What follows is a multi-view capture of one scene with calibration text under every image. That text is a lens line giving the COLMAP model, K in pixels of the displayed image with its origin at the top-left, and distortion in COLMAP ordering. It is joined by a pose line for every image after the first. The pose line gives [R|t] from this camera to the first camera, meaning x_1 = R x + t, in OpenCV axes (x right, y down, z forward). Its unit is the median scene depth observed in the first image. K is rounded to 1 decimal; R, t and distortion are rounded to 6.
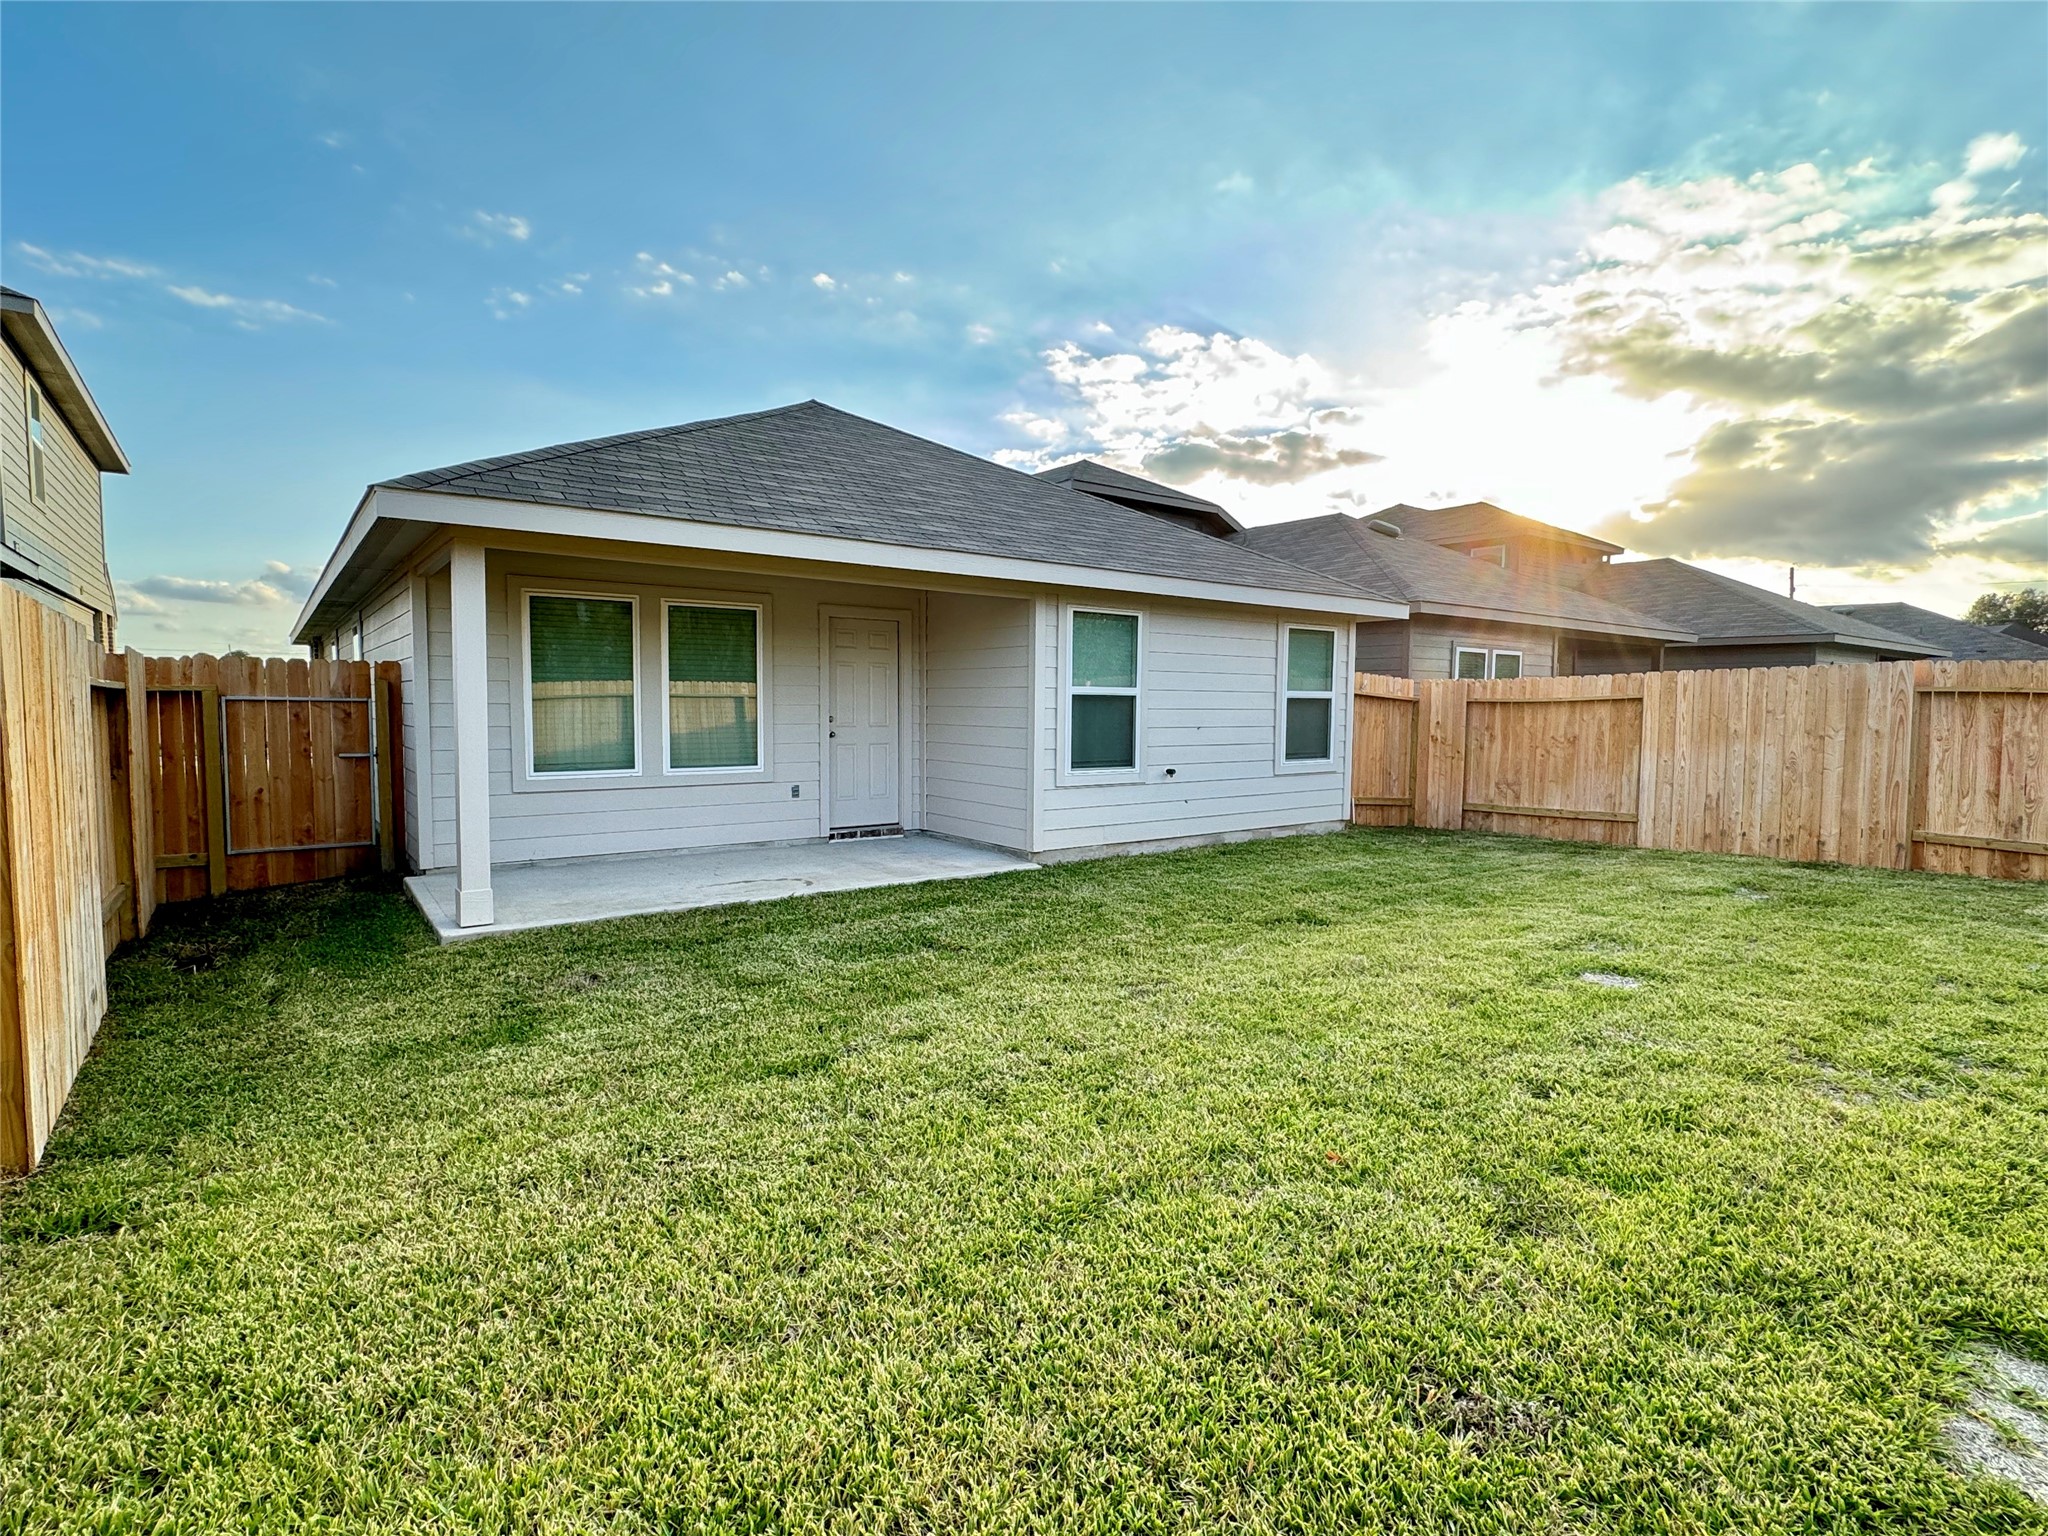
lens RADIAL K [[1041.2, 0, 1024.0], [0, 1041.2, 768.0], [0, 0, 1]] dist [0.001040, 0.000307]
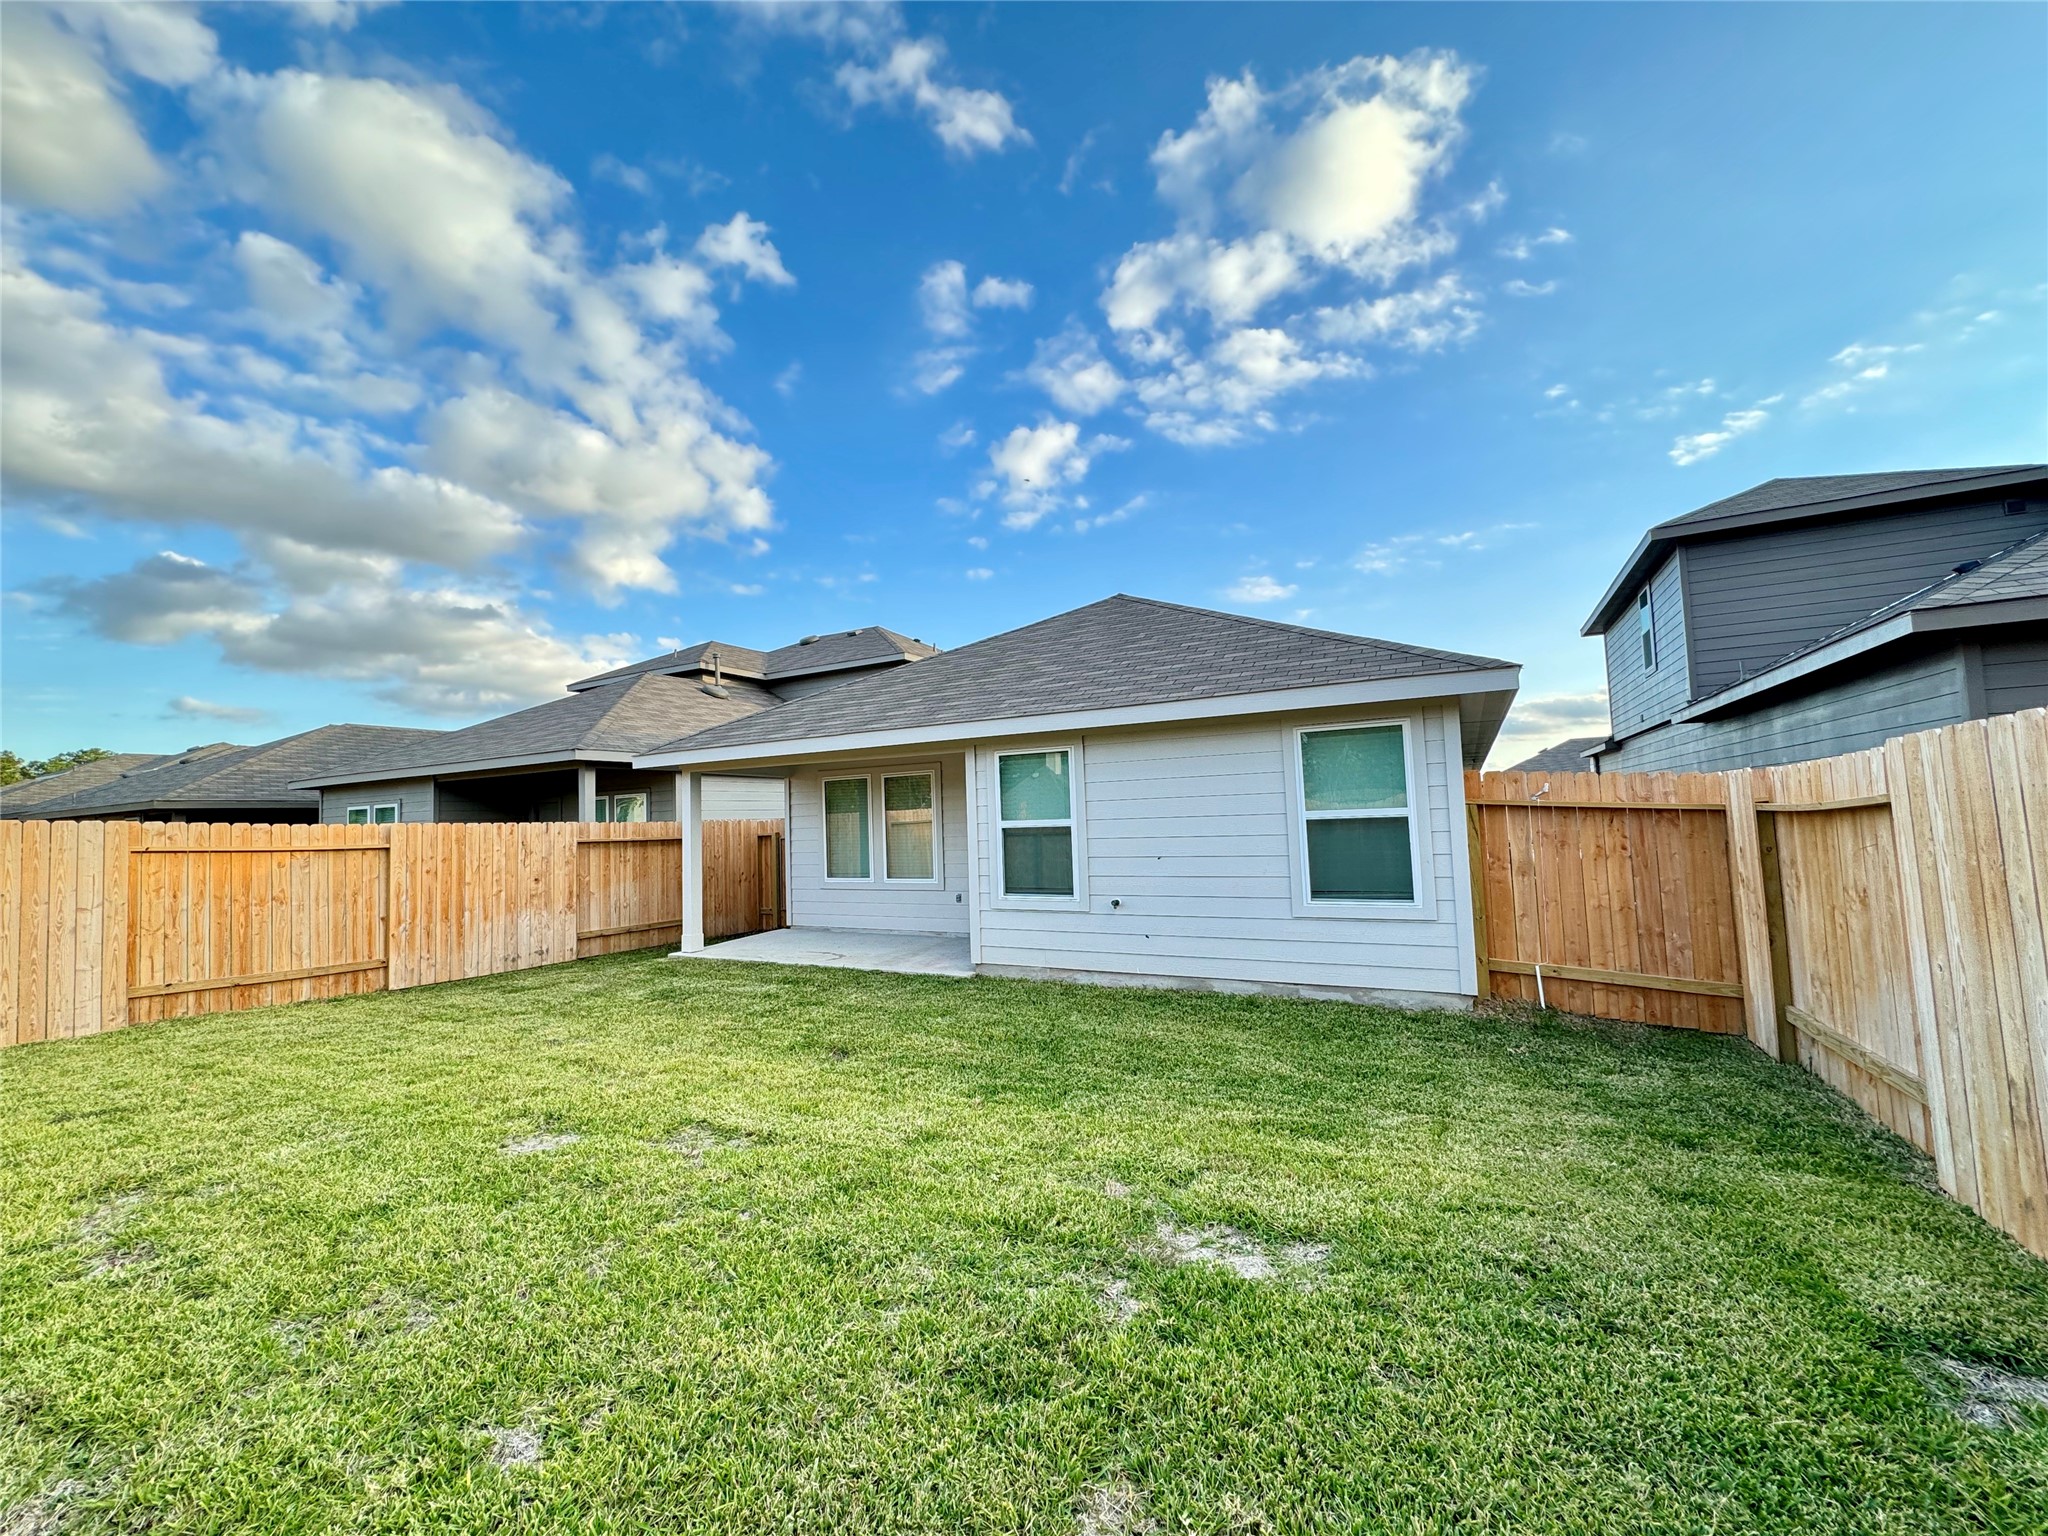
lens RADIAL K [[819.2, 0, 1024.0], [0, 819.2, 768.0], [0, 0, 1]] dist [-0.001086, -0.000191]
pose [[0.362102, -0.082514, -0.928479, 0.852318], [-0.019815, 0.995168, -0.096168, -0.047944], [0.931928, 0.053220, 0.358717, 0.658794]]
